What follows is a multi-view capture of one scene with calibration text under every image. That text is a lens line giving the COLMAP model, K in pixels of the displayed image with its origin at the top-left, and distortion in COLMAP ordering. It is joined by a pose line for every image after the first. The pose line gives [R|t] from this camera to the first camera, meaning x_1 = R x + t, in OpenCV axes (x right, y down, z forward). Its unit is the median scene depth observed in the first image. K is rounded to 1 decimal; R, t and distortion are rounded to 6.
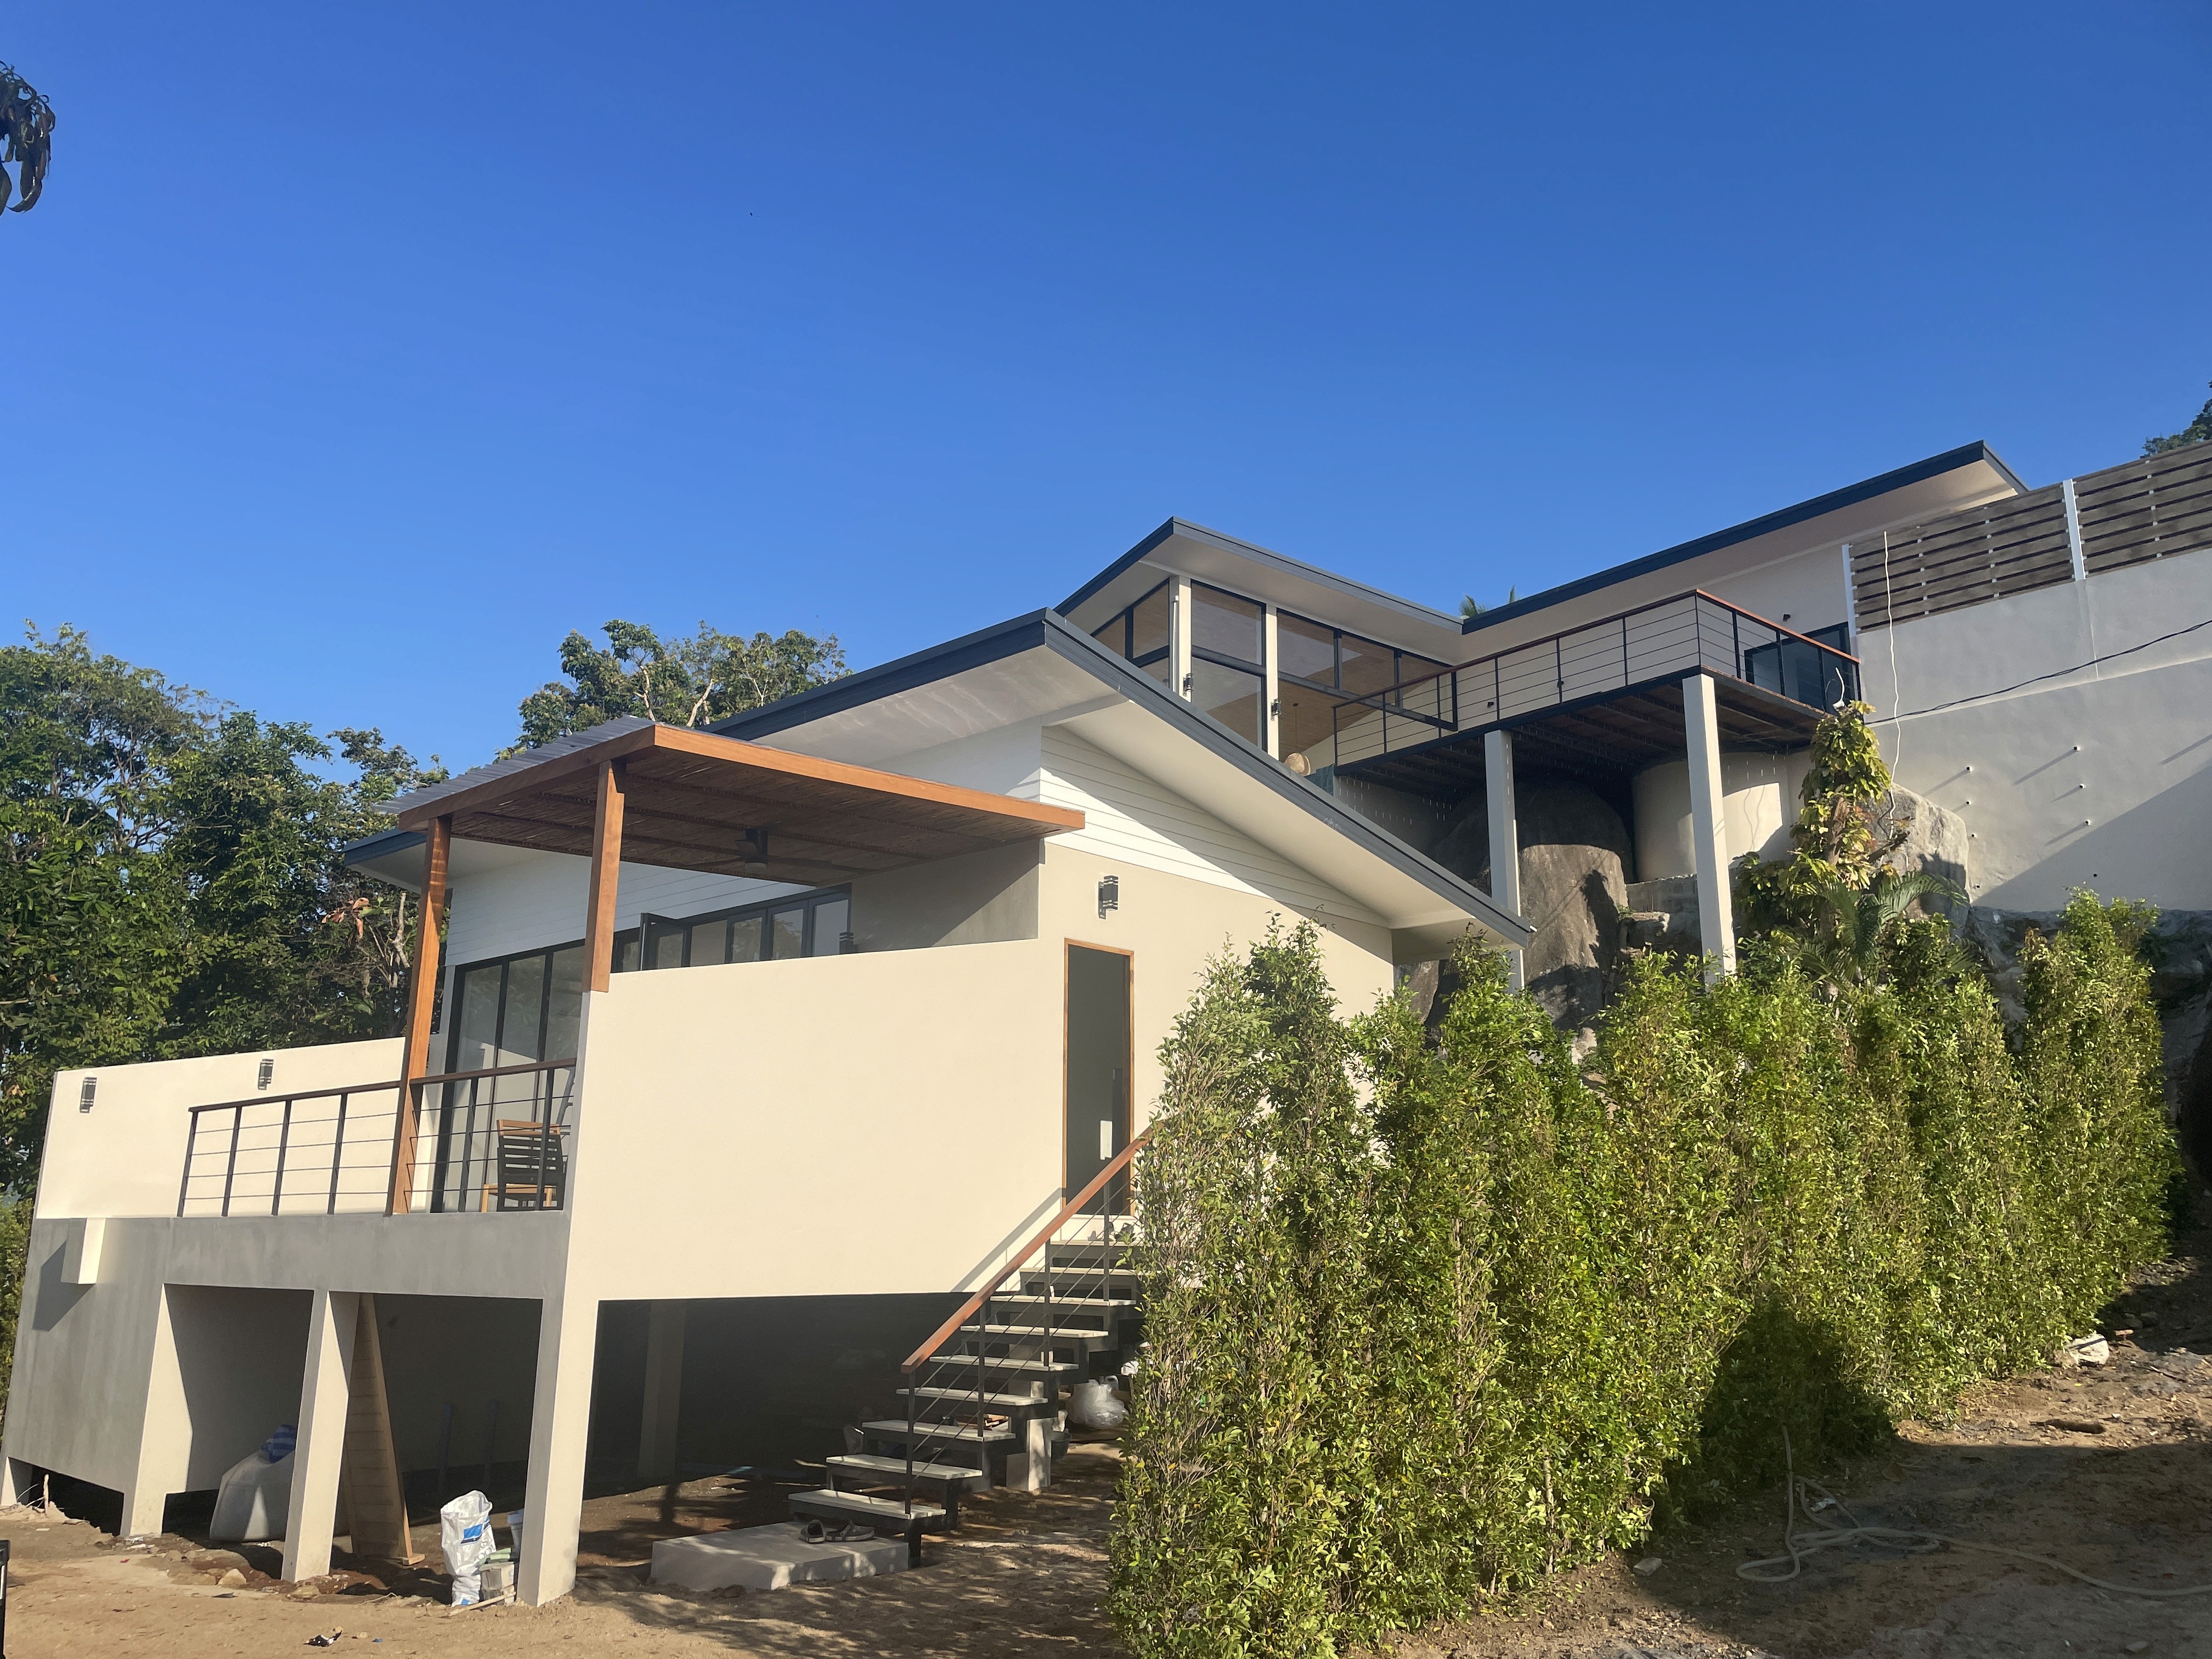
lens RADIAL K [[1665.6, 0, 1104.7], [0, 1665.6, 818.8], [0, 0, 1]] dist [0.049322, -0.005059]
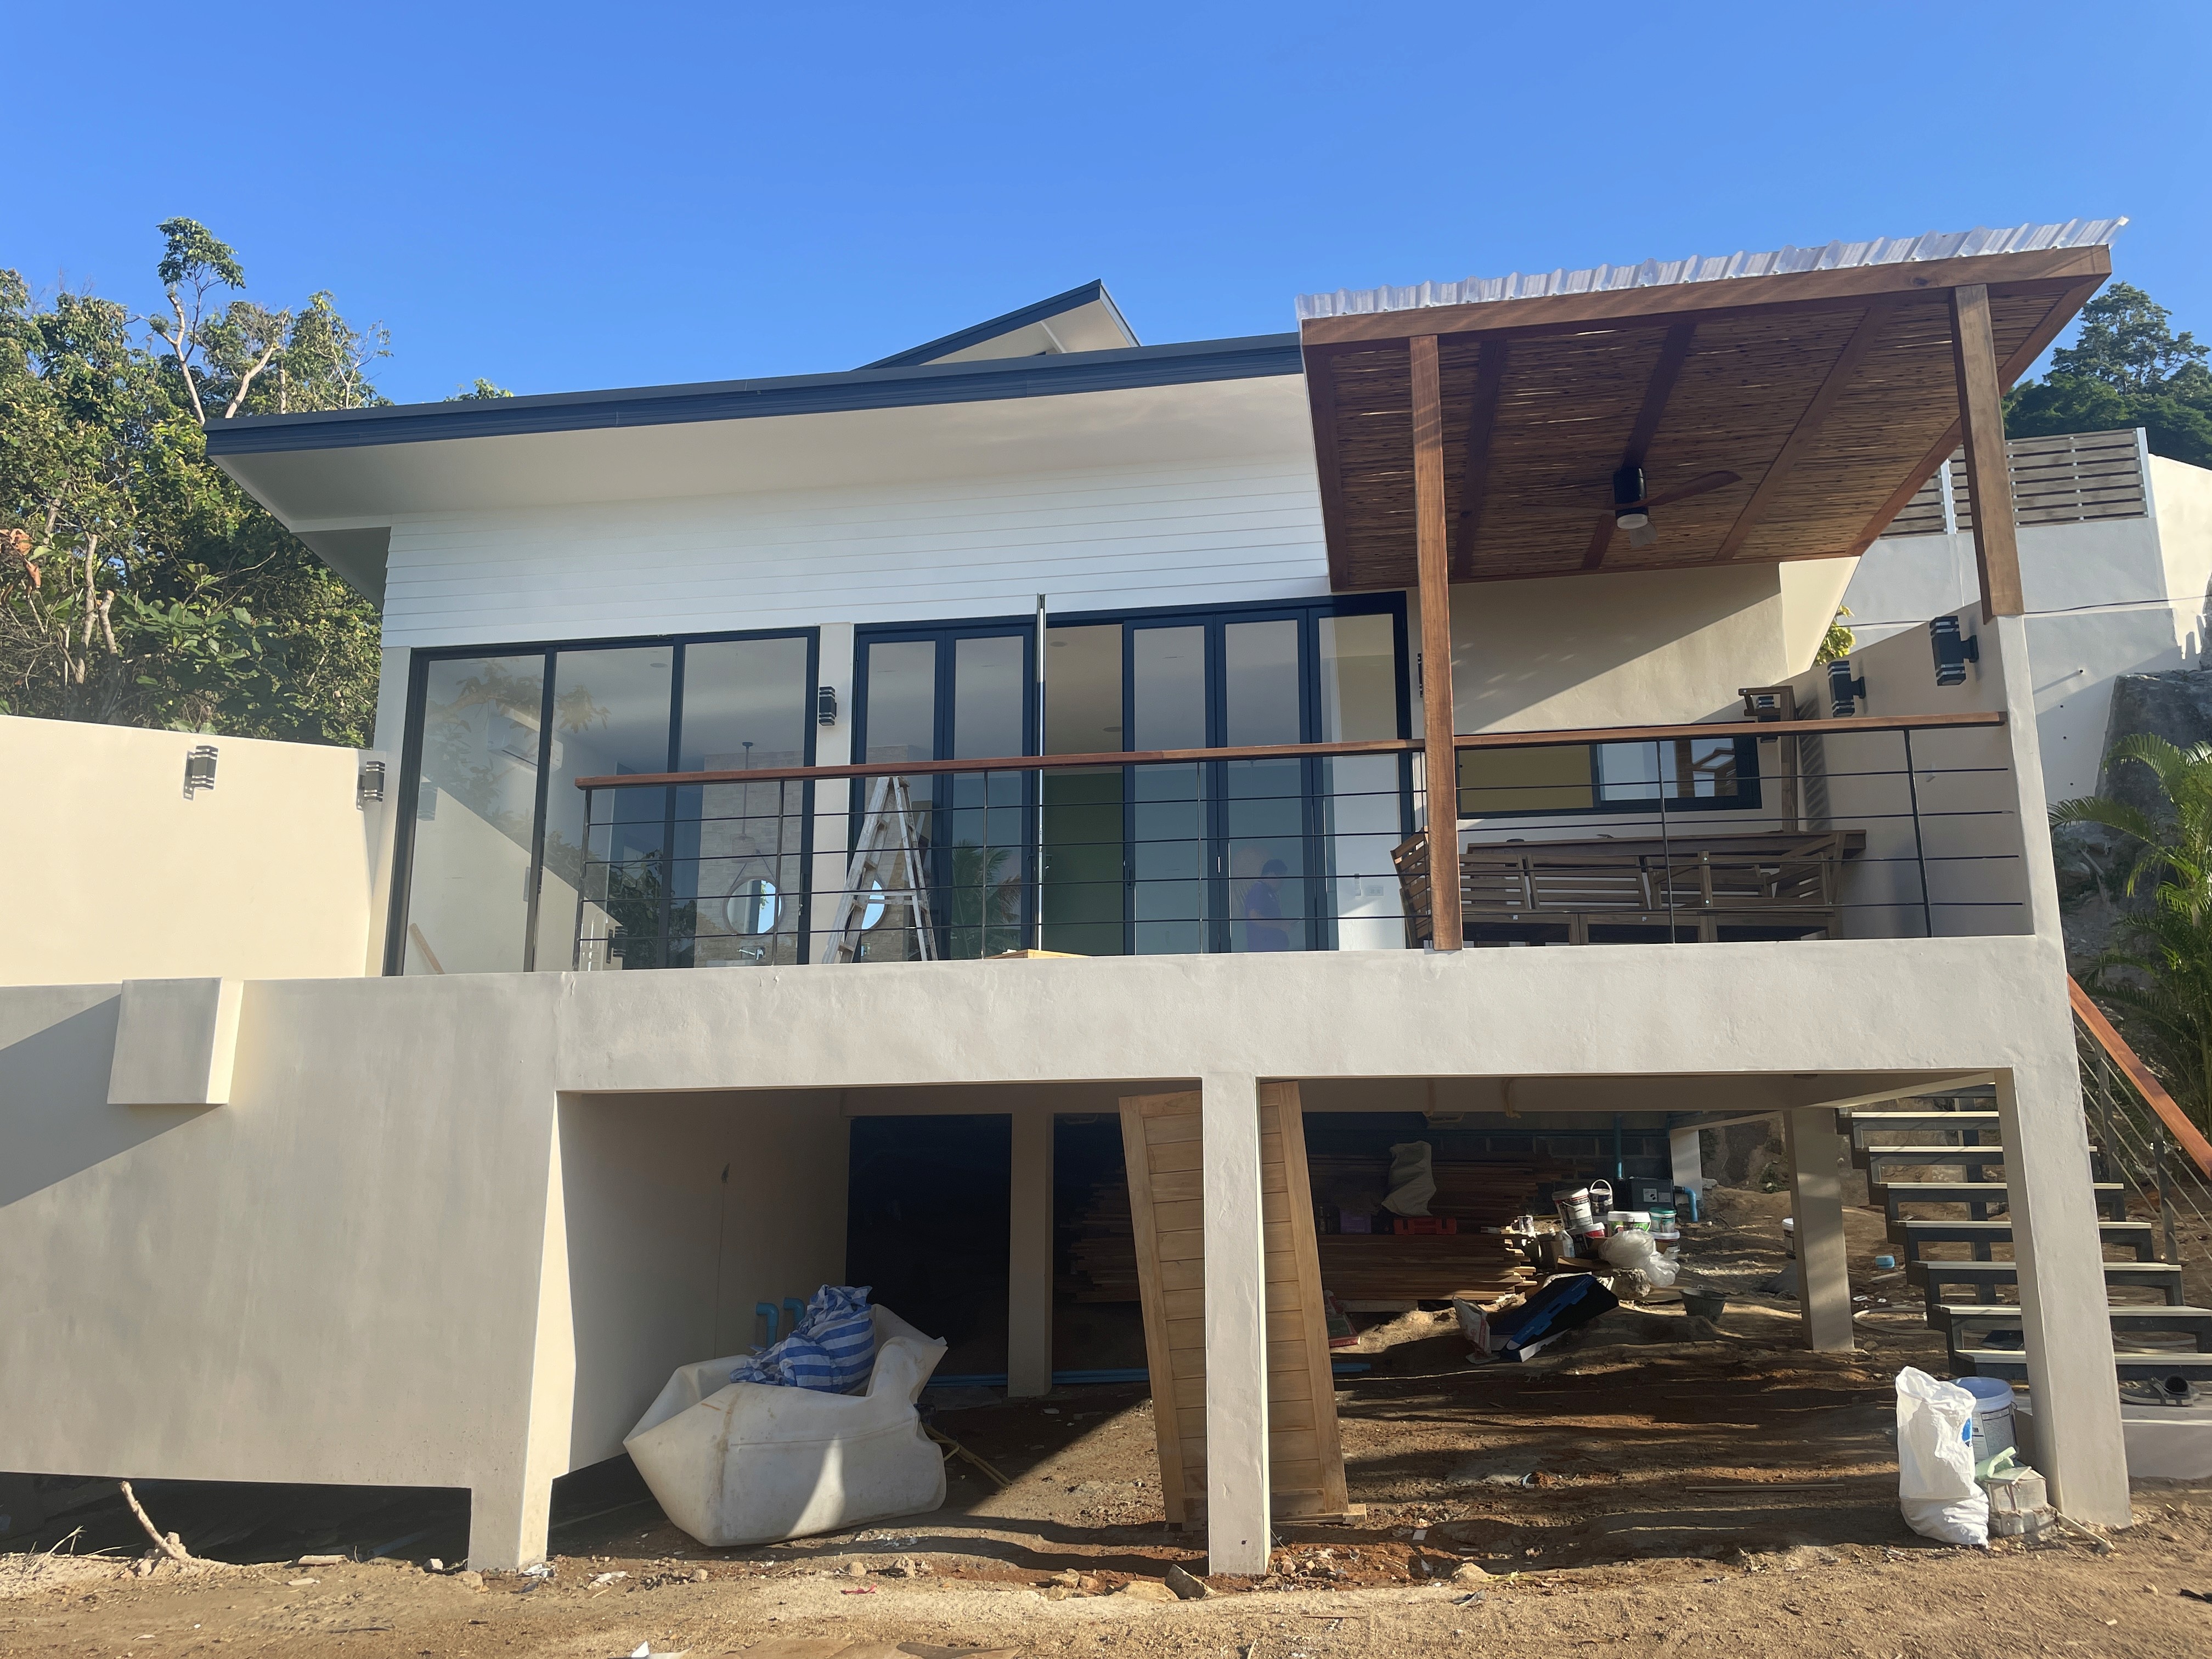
lens RADIAL K [[1665.6, 0, 1104.7], [0, 1665.6, 818.8], [0, 0, 1]] dist [0.049322, -0.005059]
pose [[0.839100, 0.100908, 0.534536, -0.498374], [-0.119344, 0.992853, -0.000084, 0.119458], [-0.530724, -0.063723, 0.845146, 0.334699]]
